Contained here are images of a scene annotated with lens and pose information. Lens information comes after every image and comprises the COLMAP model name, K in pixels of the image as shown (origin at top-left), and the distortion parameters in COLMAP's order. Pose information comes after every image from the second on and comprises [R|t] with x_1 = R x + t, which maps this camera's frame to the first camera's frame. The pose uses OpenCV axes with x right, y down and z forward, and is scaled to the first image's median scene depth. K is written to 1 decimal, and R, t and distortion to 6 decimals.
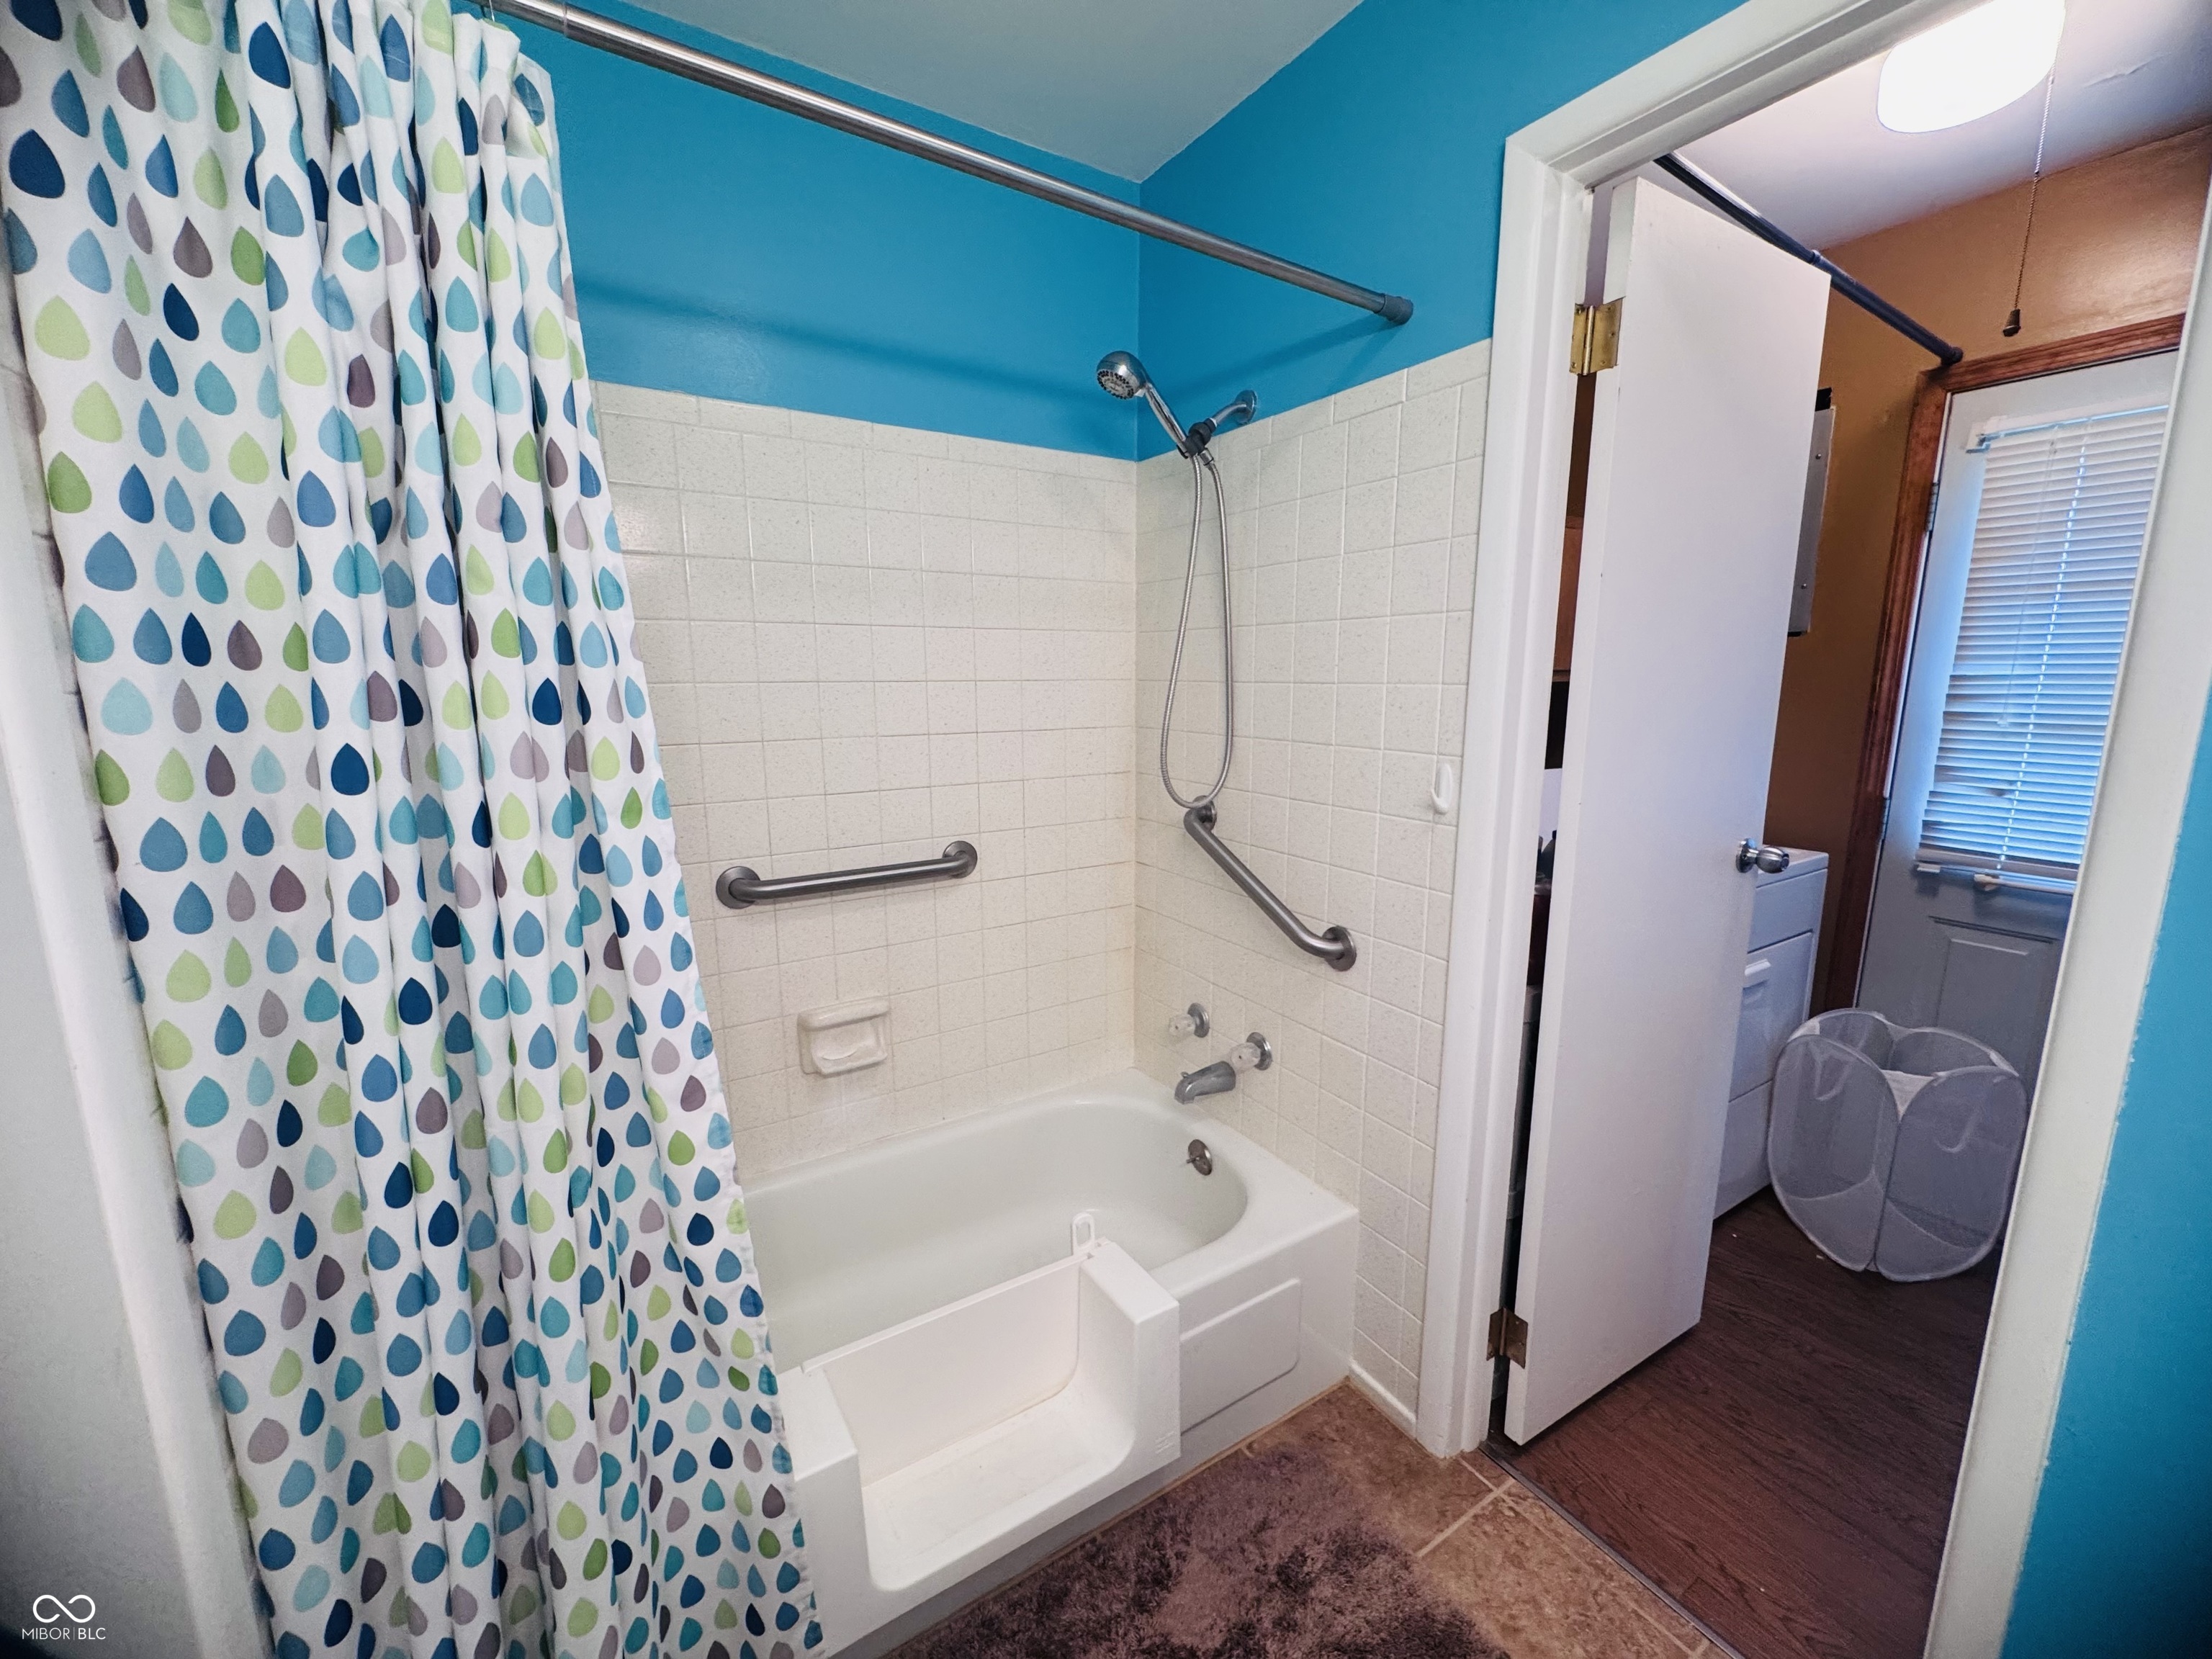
lens RADIAL K [[884.9, 0, 1106.5], [0, 884.9, 828.3], [0, 0, 1]] dist [-0.003559, -0.000232]
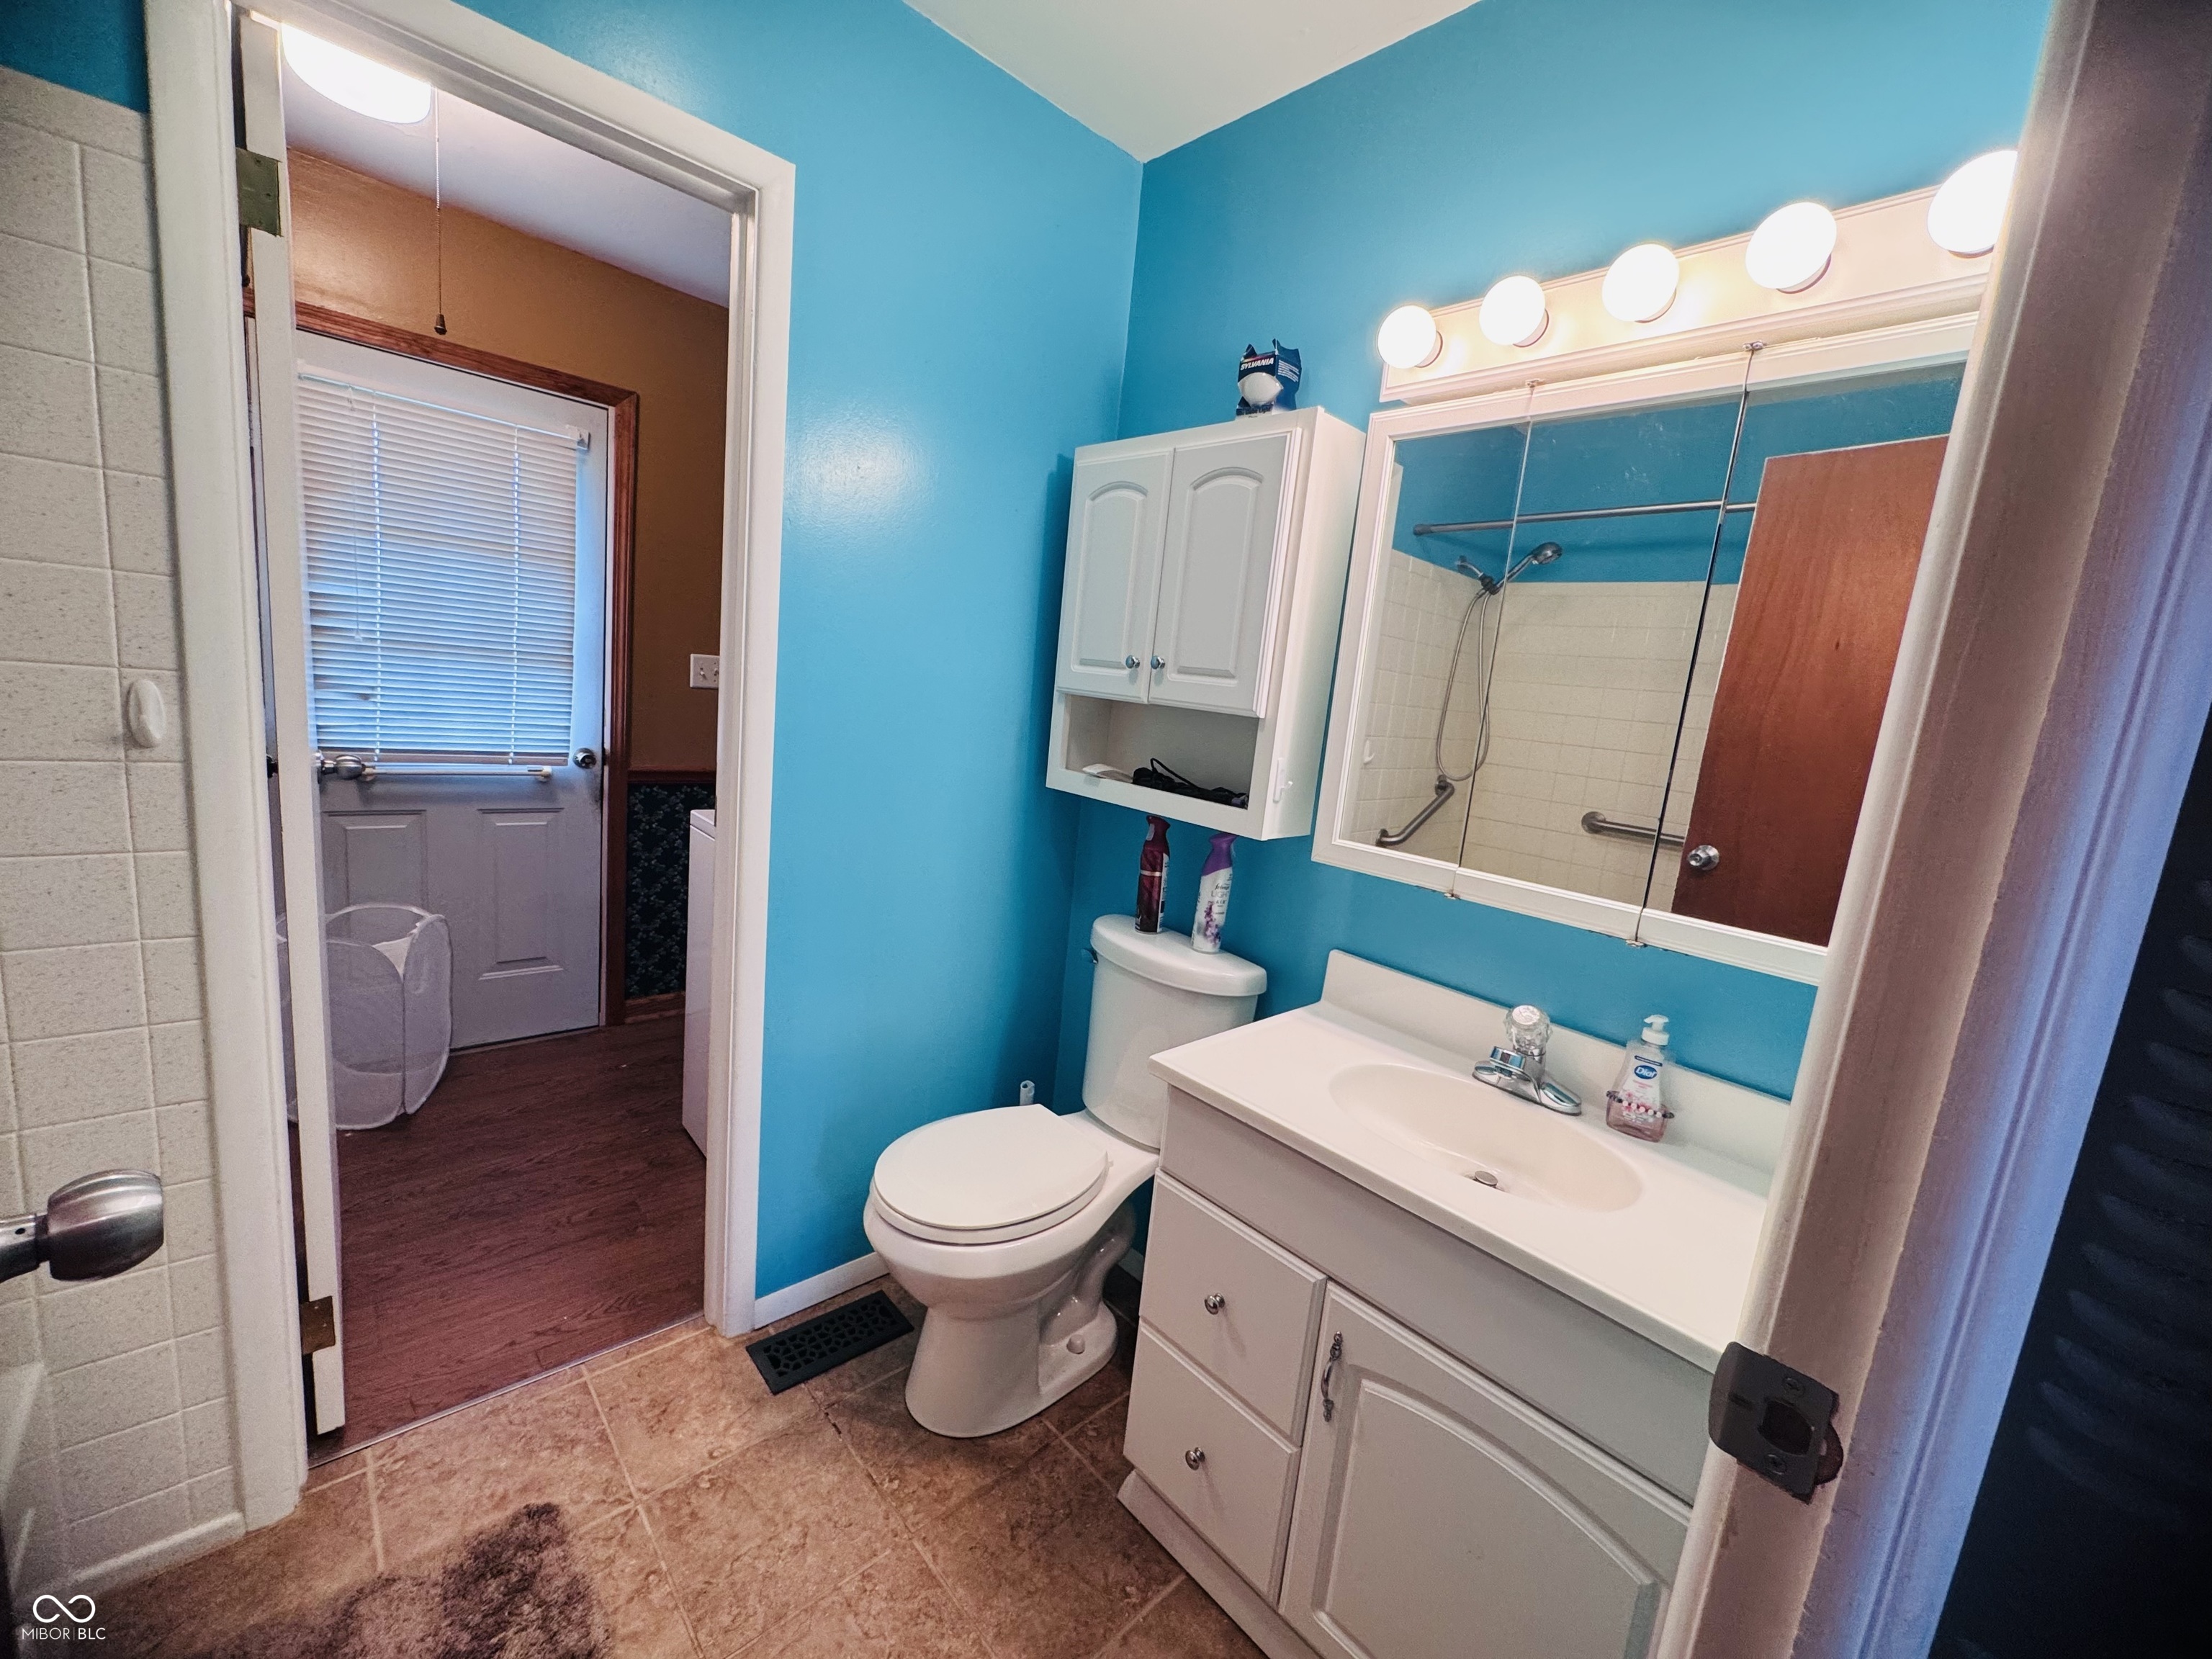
lens RADIAL K [[884.9, 0, 1101.9], [0, 884.9, 827.2], [0, 0, 1]] dist [-0.003559, -0.000232]
pose [[-0.179395, -0.176935, 0.967735, -0.450884], [0.071731, 0.978723, 0.192241, -0.033580], [-0.981158, 0.103904, -0.162887, 0.302910]]
